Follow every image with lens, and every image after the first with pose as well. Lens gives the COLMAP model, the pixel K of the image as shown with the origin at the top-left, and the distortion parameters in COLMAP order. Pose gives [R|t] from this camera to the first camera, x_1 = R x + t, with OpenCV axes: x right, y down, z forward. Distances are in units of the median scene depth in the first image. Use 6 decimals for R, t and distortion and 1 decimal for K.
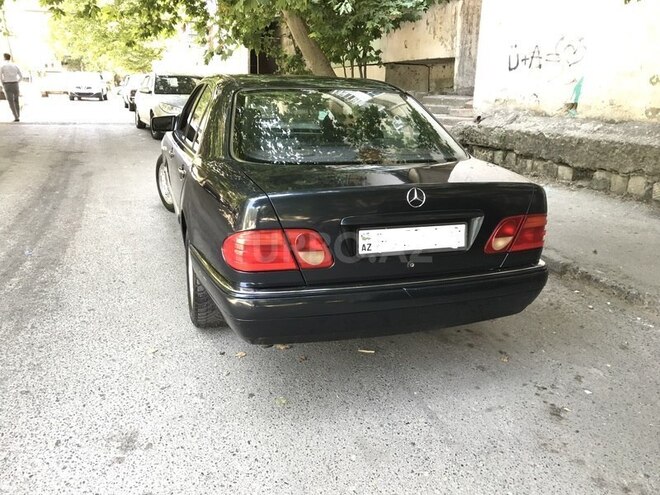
lens RADIAL K [[543.0, 0, 330.0], [0, 543.0, 247.5], [0, 0, 1]] dist [0.031865, -0.000710]
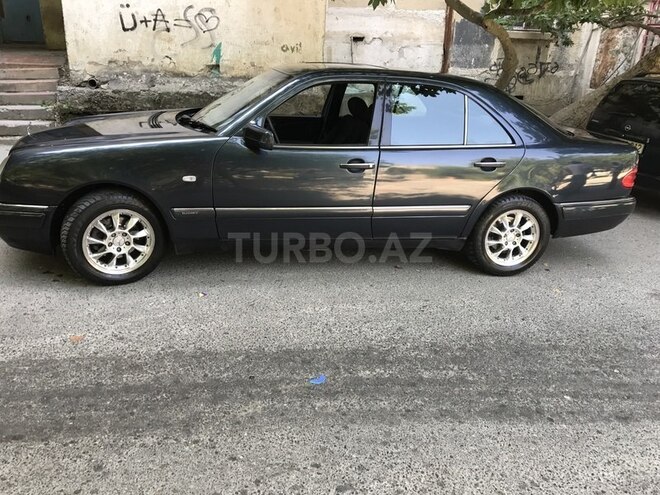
lens RADIAL K [[542.4, 0, 328.4], [0, 542.4, 246.5], [0, 0, 1]] dist [0.000930, 0.037341]
pose [[0.110831, -0.365868, 0.924044, -0.712996], [0.246215, 0.910896, 0.331131, -0.218893], [-0.962858, 0.190813, 0.191038, 0.573357]]
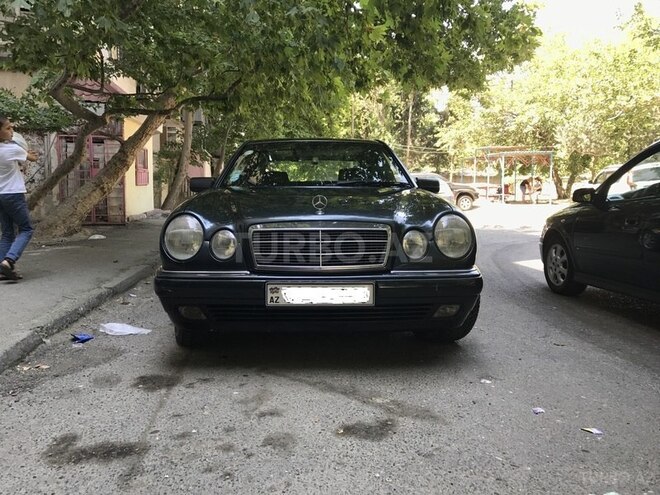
lens RADIAL K [[542.4, 0, 328.4], [0, 542.4, 246.5], [0, 0, 1]] dist [0.000930, 0.037341]
pose [[-0.958464, -0.055672, 0.279729, -0.286797], [0.058214, 0.921934, 0.382947, -0.347257], [-0.279211, 0.383325, -0.880399, 1.338367]]
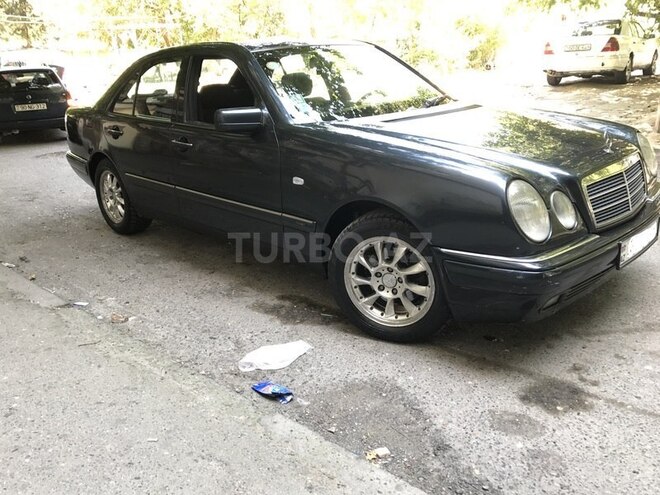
lens RADIAL K [[542.4, 0, 328.4], [0, 542.4, 246.5], [0, 0, 1]] dist [0.000930, 0.037341]
pose [[-0.893347, 0.143459, -0.425852, 0.159810], [-0.120892, 0.836007, 0.535236, -0.328172], [0.432800, 0.529634, -0.729501, 1.187797]]
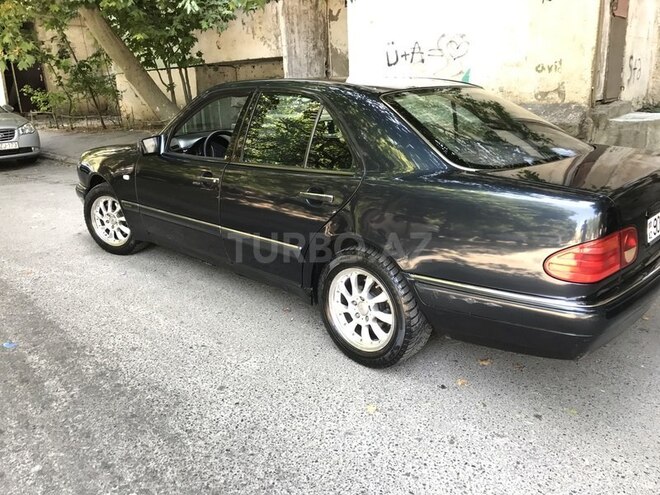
lens RADIAL K [[542.4, 0, 328.4], [0, 542.4, 246.5], [0, 0, 1]] dist [0.000930, 0.037341]
pose [[0.882674, -0.184813, 0.432124, -0.317460], [0.185571, 0.981782, 0.040840, -0.046282], [-0.431799, 0.044141, 0.900889, 0.120702]]
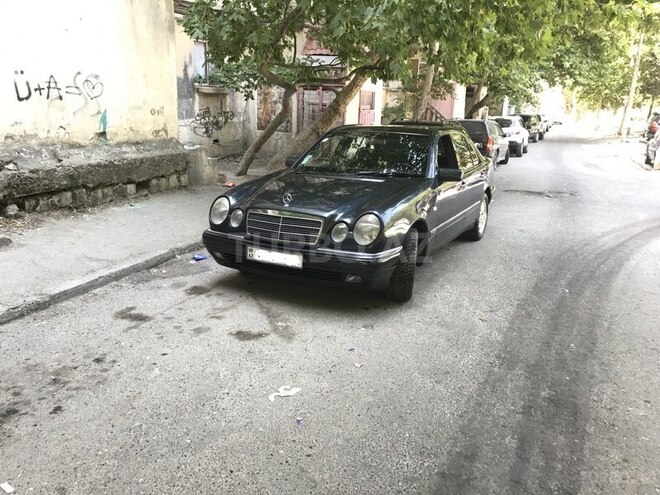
lens RADIAL K [[540.0, 0, 330.0], [0, 540.0, 247.5], [0, 0, 1]] dist [0.033381, 0.003248]
pose [[-0.697927, -0.220972, 0.681226, -0.651621], [0.170153, 0.872809, 0.457441, -0.456795], [-0.695662, 0.435173, -0.571558, 1.325157]]
